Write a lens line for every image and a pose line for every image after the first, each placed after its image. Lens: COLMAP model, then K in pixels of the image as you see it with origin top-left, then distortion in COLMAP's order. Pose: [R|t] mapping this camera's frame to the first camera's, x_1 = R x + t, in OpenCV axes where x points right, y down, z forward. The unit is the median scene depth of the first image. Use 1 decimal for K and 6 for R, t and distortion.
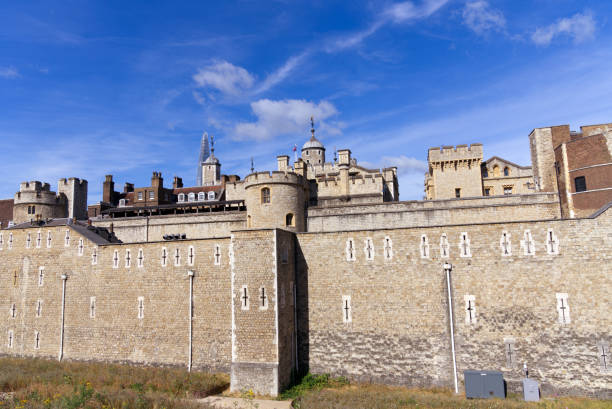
lens RADIAL K [[422.0, 0, 305.1], [0, 422.0, 206.9], [0, 0, 1]] dist [-0.006357, 0.008501]
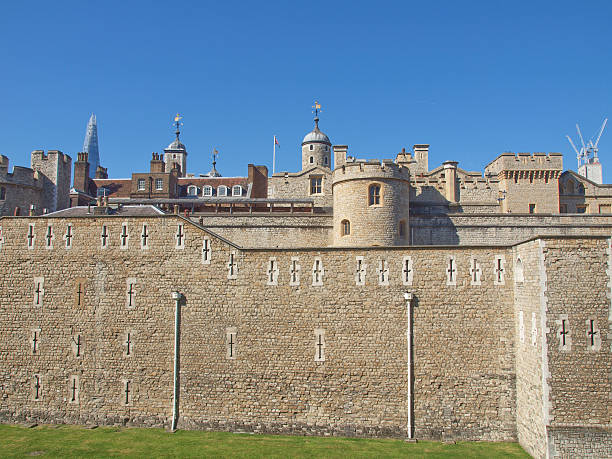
lens RADIAL K [[505.7, 0, 310.0], [0, 505.7, 235.4], [0, 0, 1]] dist [-0.070665, 0.057235]
pose [[0.977450, 0.053216, 0.204354, -0.592176], [-0.059000, 0.998009, 0.022310, 0.049656], [-0.202760, -0.033864, 0.978643, 0.234177]]
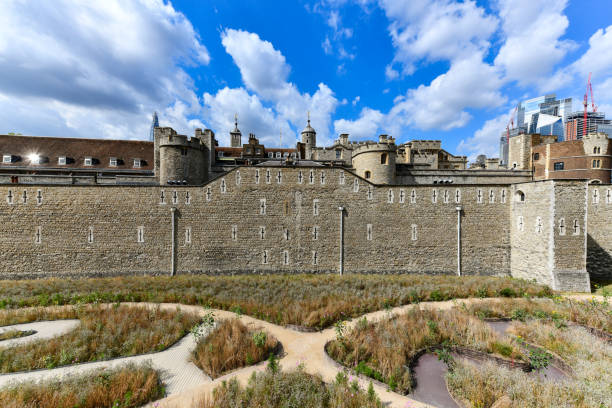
lens RADIAL K [[240.5, 0, 306.3], [0, 240.5, 204.5], [0, 0, 1]] dist [0.045086, 0.000744]
pose [[0.940710, 0.032243, 0.337677, -1.010304], [-0.075696, 0.990324, 0.116315, 0.087290], [-0.330659, -0.134980, 0.934048, 0.405555]]
